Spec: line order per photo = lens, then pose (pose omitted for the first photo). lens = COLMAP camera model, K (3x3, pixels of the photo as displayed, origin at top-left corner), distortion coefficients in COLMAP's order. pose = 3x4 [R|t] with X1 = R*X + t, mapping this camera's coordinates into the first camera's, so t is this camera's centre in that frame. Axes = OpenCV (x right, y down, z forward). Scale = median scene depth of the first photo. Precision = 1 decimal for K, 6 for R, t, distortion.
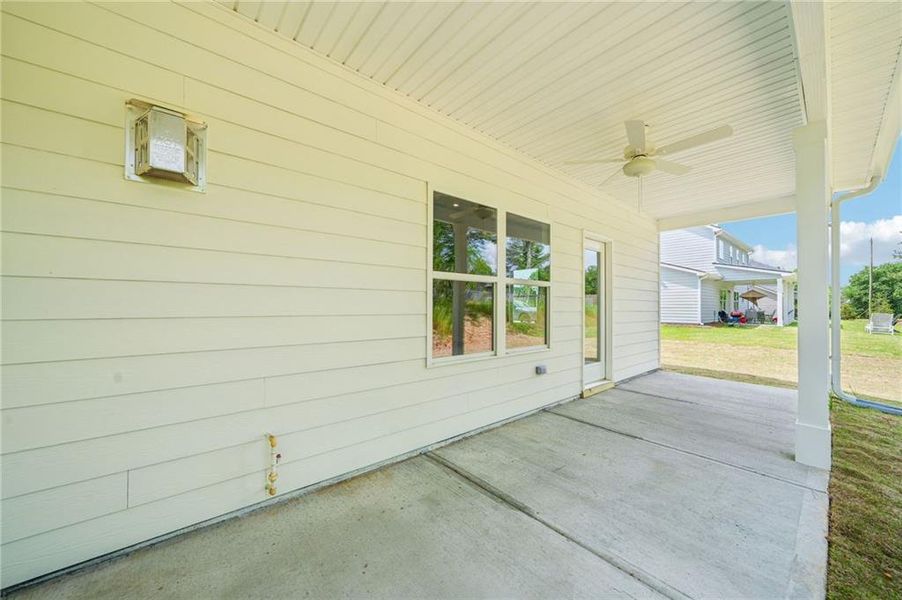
lens RADIAL K [[321.8, 0, 455.7], [0, 321.8, 302.9], [0, 0, 1]] dist [-0.000619, 0.000469]
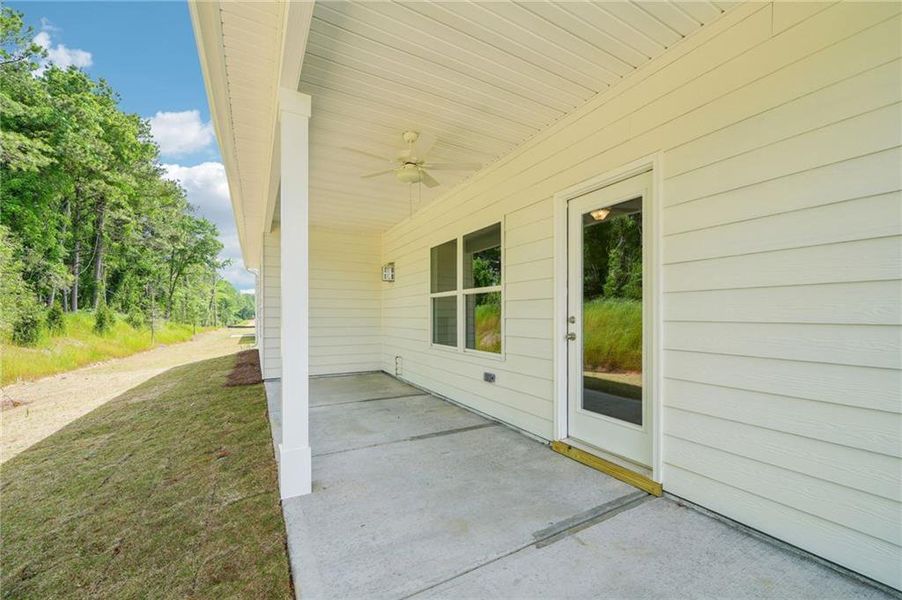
lens RADIAL K [[338.7, 0, 438.9], [0, 338.7, 315.4], [0, 0, 1]] dist [-0.003124, -0.000402]
pose [[-0.199914, -0.000872, -0.979813, 1.494839], [0.008986, 0.999956, -0.002723, 0.024025], [0.979772, -0.009349, -0.199897, 1.210256]]
